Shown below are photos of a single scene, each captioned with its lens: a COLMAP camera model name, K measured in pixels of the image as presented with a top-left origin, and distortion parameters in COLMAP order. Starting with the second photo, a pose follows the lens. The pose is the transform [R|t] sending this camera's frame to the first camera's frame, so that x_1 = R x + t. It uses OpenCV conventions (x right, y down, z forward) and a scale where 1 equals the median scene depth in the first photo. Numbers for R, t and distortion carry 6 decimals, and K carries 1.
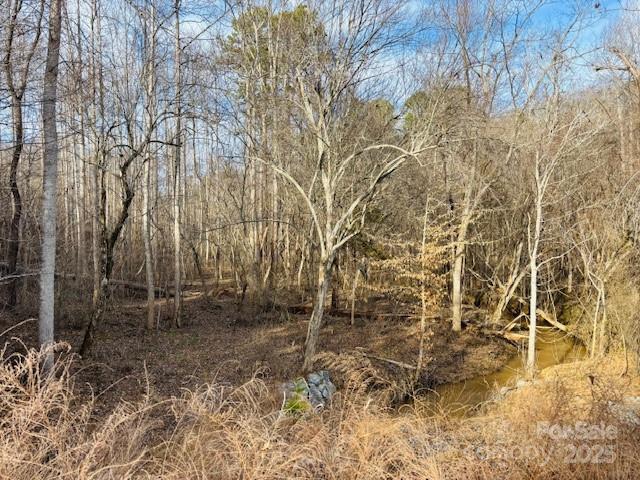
lens RADIAL K [[479.5, 0, 328.4], [0, 479.5, 247.2], [0, 0, 1]] dist [0.071512, -0.074497]
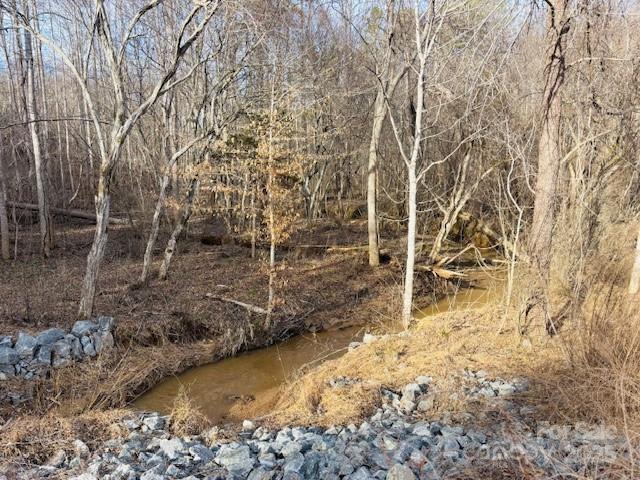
lens RADIAL K [[479.5, 0, 328.4], [0, 479.5, 247.2], [0, 0, 1]] dist [0.071512, -0.074497]
pose [[0.994165, 0.009368, -0.107462, 0.353615], [0.005486, 0.990542, 0.137097, 0.041235], [0.107730, -0.136887, 0.984711, 0.262881]]
